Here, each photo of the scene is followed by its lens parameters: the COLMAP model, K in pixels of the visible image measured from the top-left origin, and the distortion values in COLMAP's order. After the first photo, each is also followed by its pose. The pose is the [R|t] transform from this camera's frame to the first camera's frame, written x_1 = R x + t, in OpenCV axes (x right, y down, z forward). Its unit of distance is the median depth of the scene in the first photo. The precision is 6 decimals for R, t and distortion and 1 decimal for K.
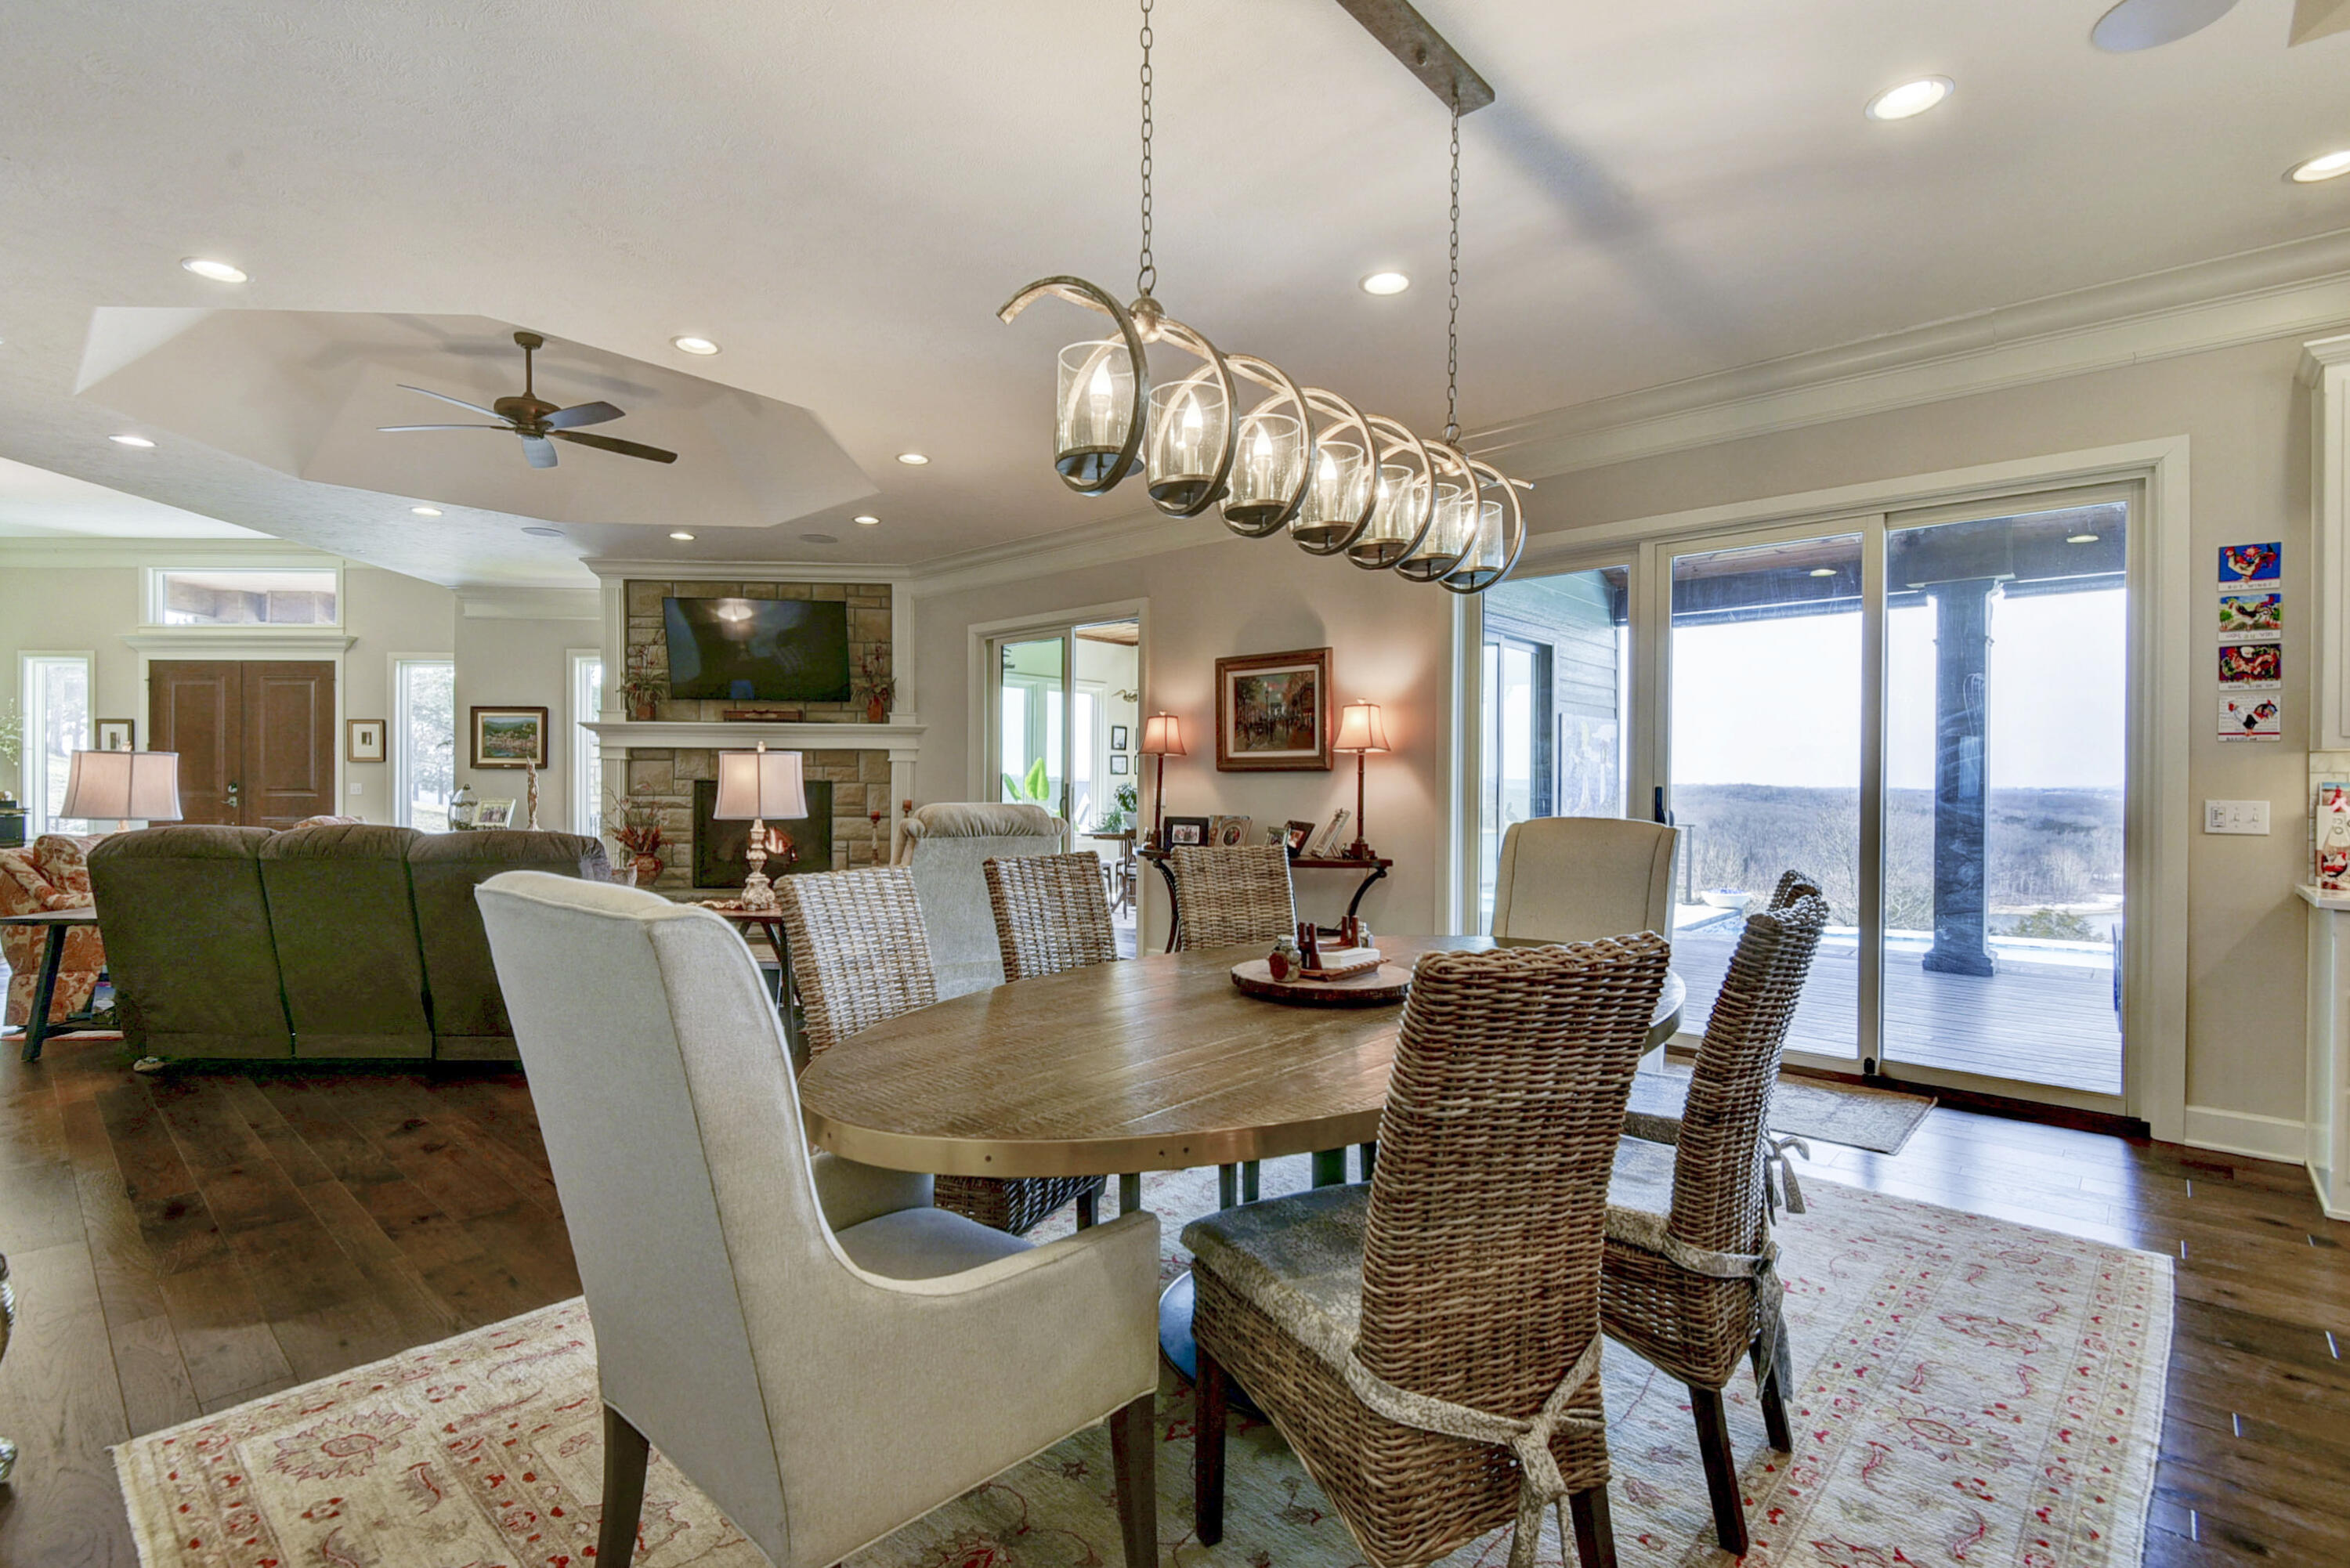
lens RADIAL K [[1095.9, 0, 1196.1], [0, 1095.9, 782.9], [0, 0, 1]] dist [0.000829, -0.006998]
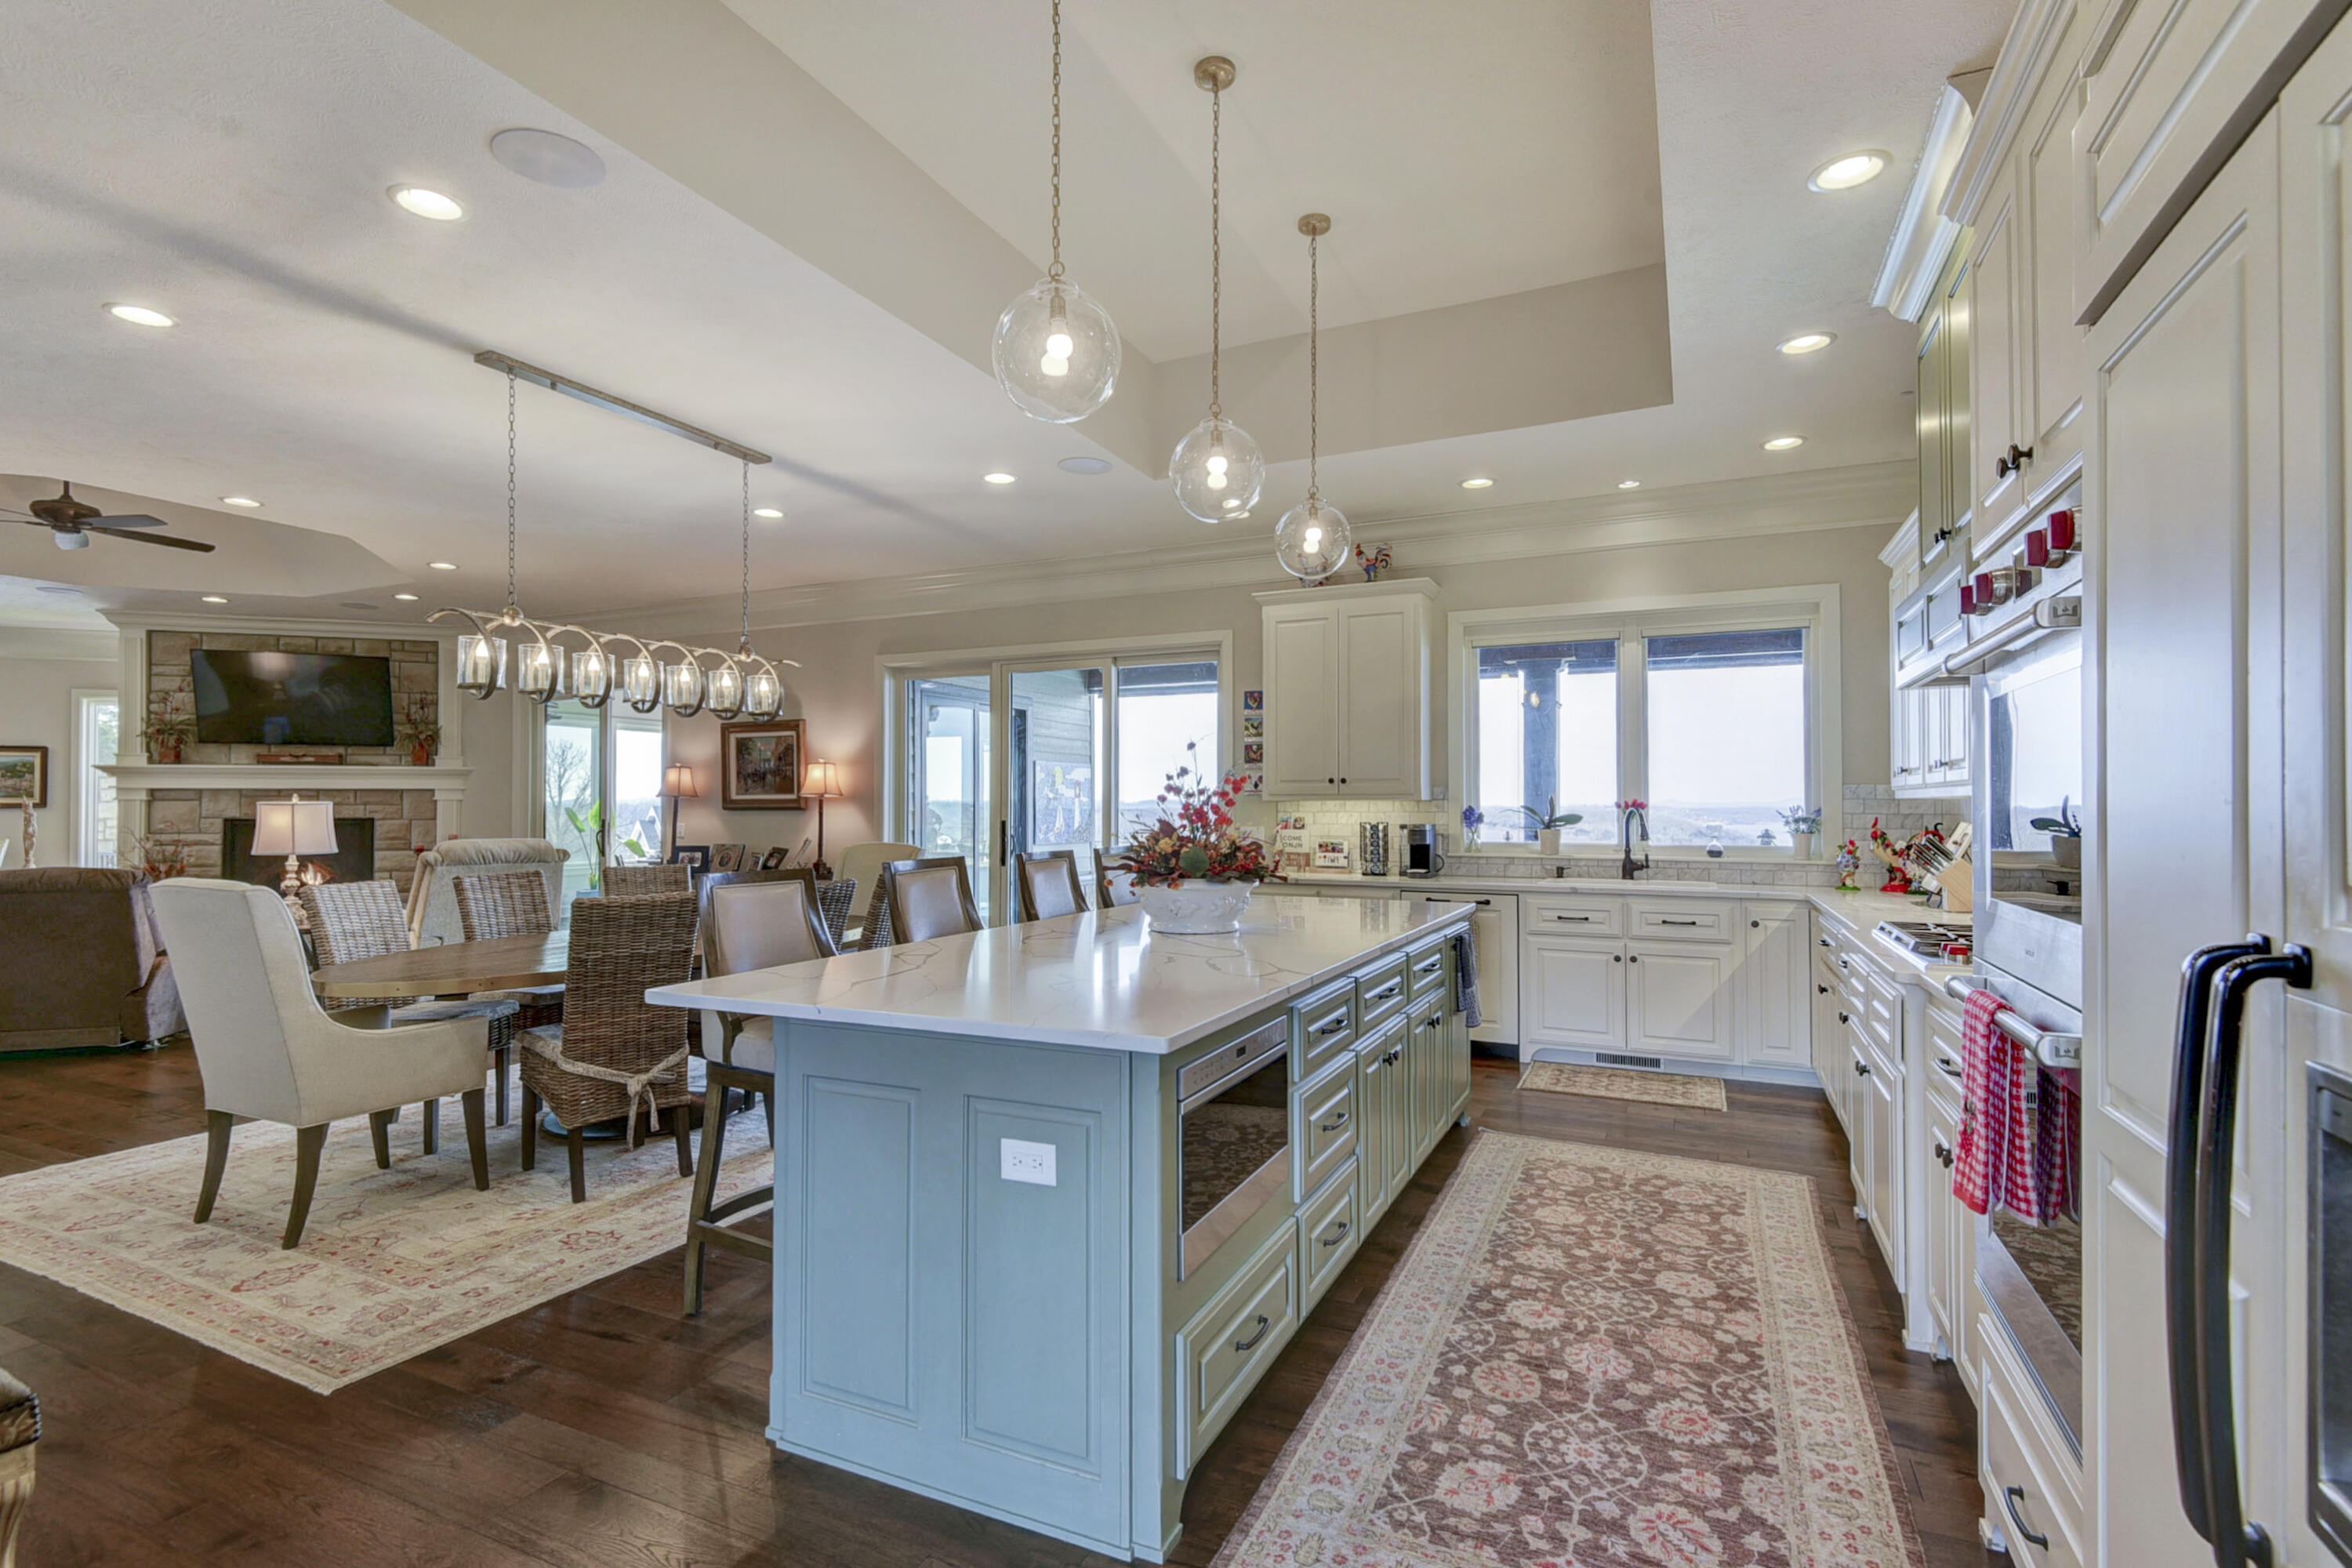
lens RADIAL K [[1096.9, 0, 1193.6], [0, 1096.9, 782.1], [0, 0, 1]] dist [0.000829, -0.006998]
pose [[0.953408, -0.000774, 0.301683, 0.125321], [0.007078, 0.999779, -0.019803, -0.010717], [-0.301601, 0.021016, 0.953203, -0.308788]]
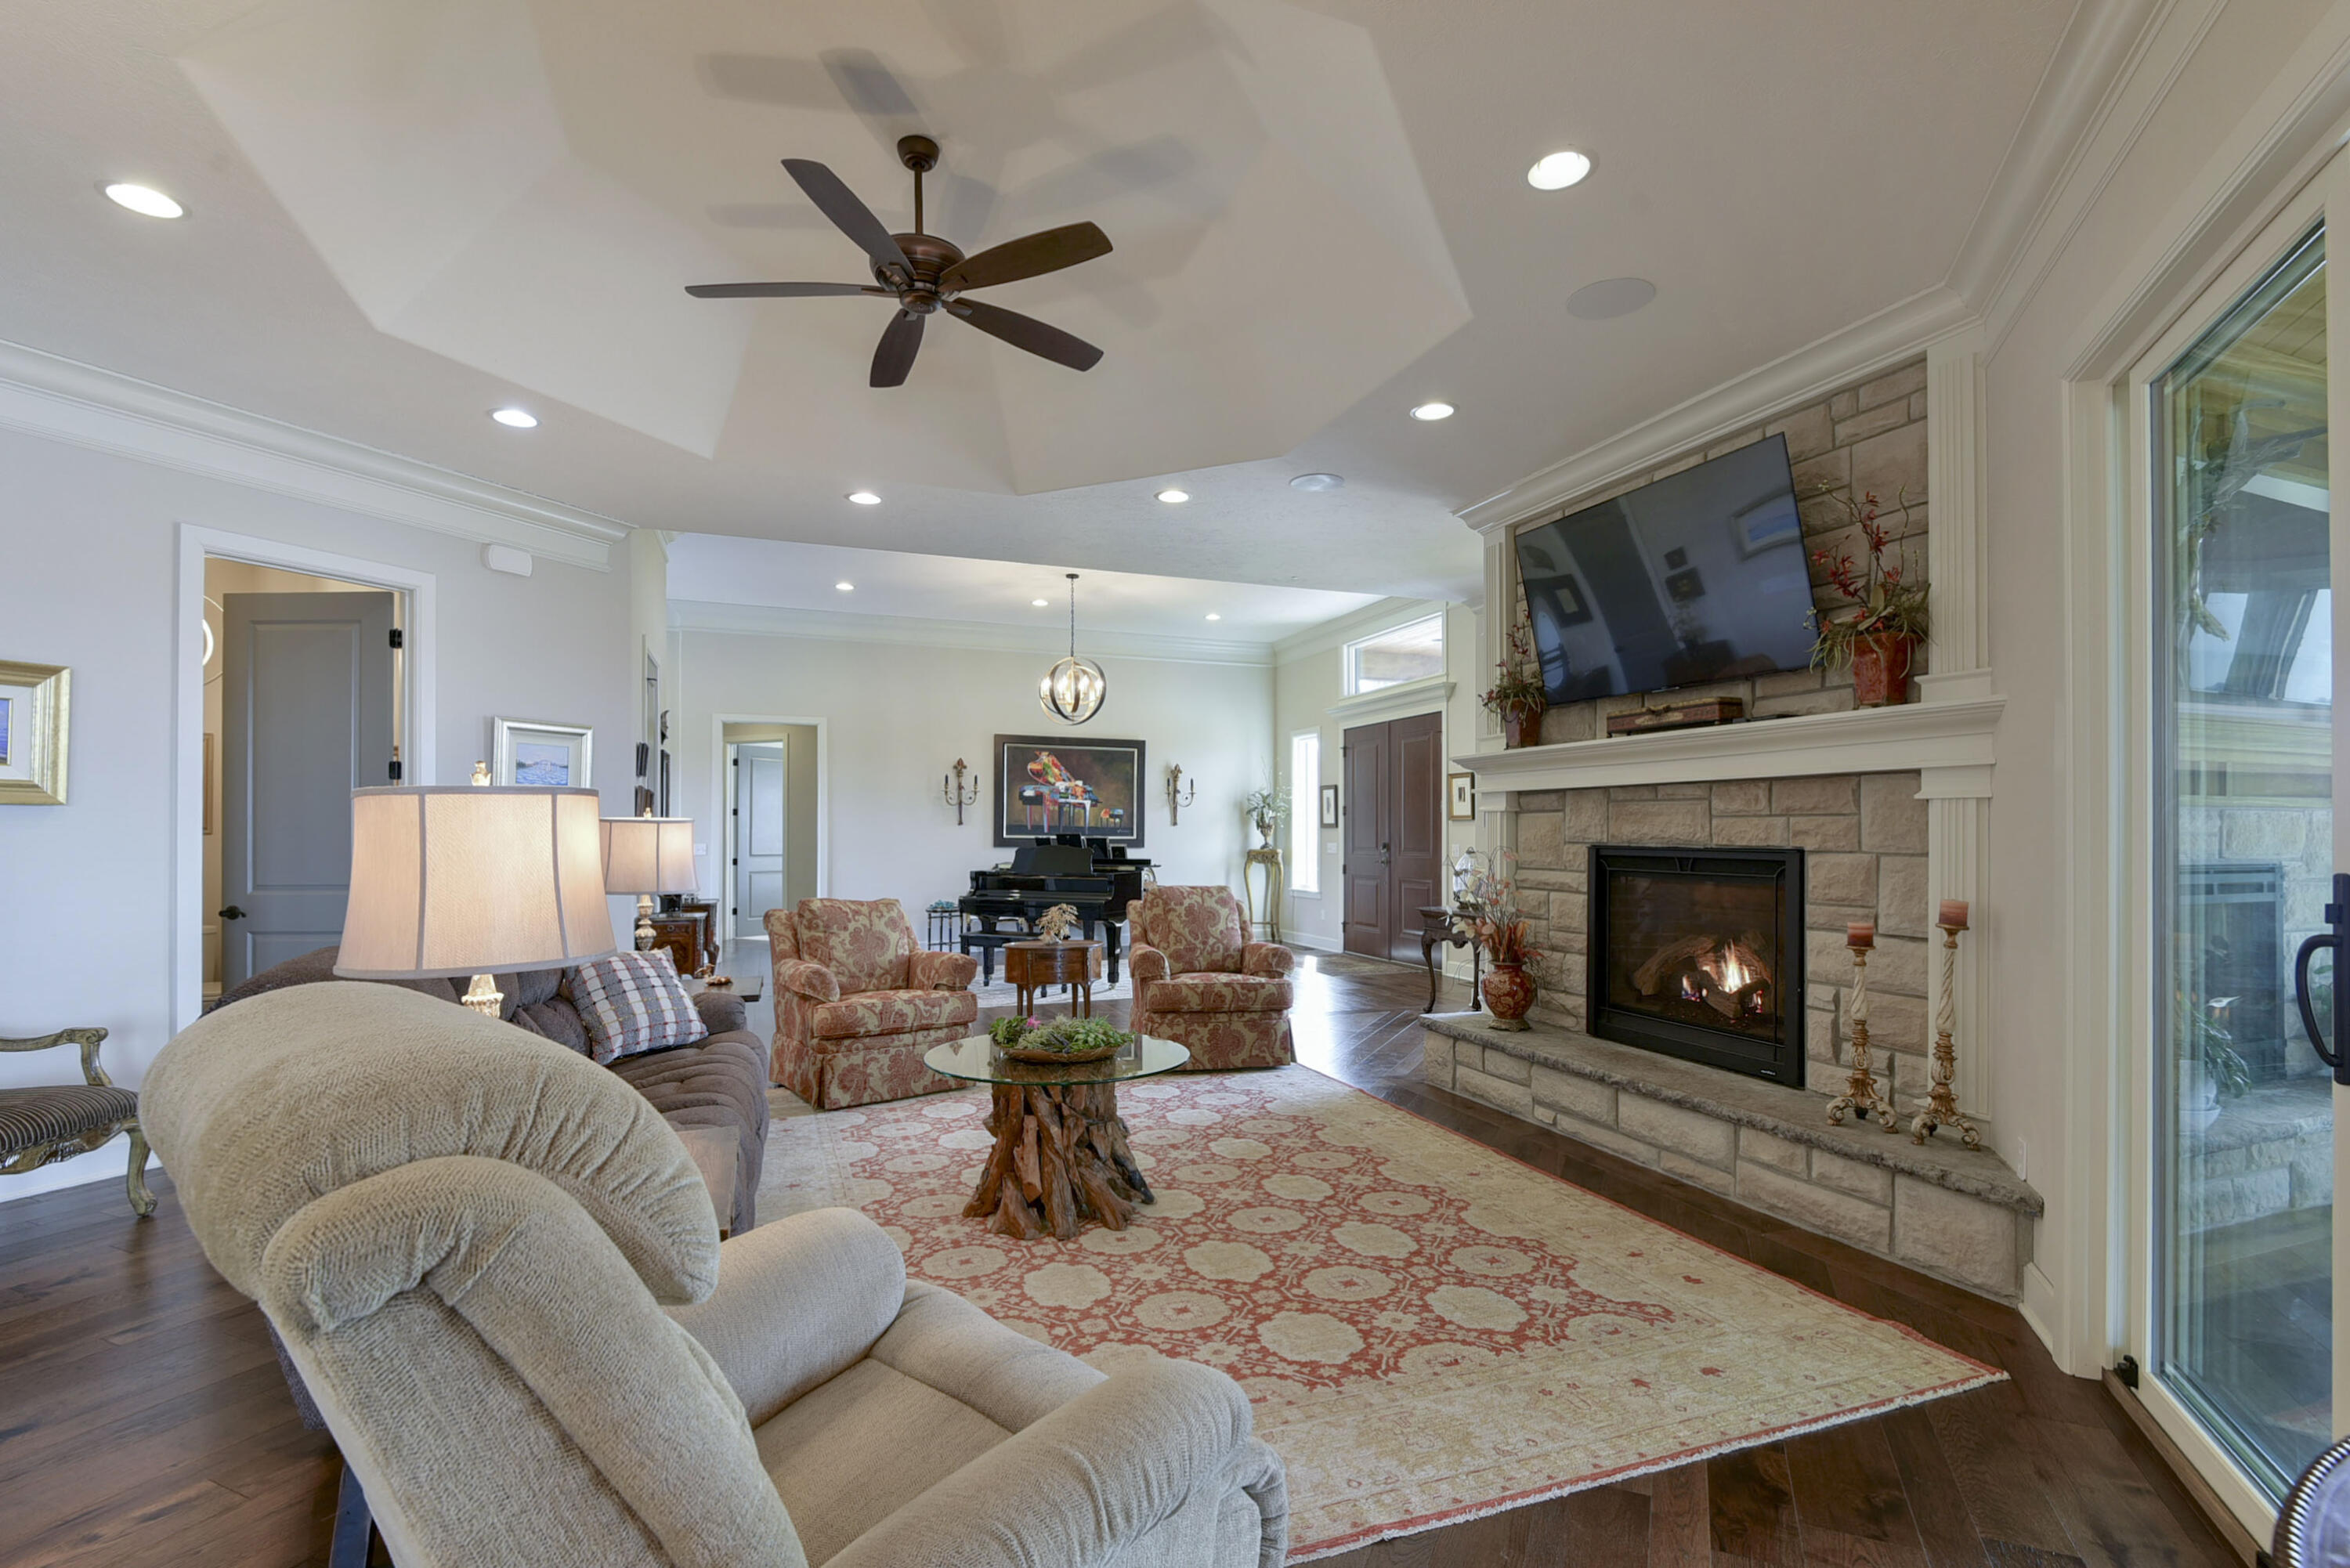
lens RADIAL K [[1095.9, 0, 1123.7], [0, 1095.9, 822.8], [0, 0, 1]] dist [0.000829, -0.006998]
pose [[0.285498, -0.013733, -0.958281, 0.015374], [-0.000831, 0.999893, -0.014577, -0.005469], [0.958379, 0.004958, 0.285457, 0.622633]]
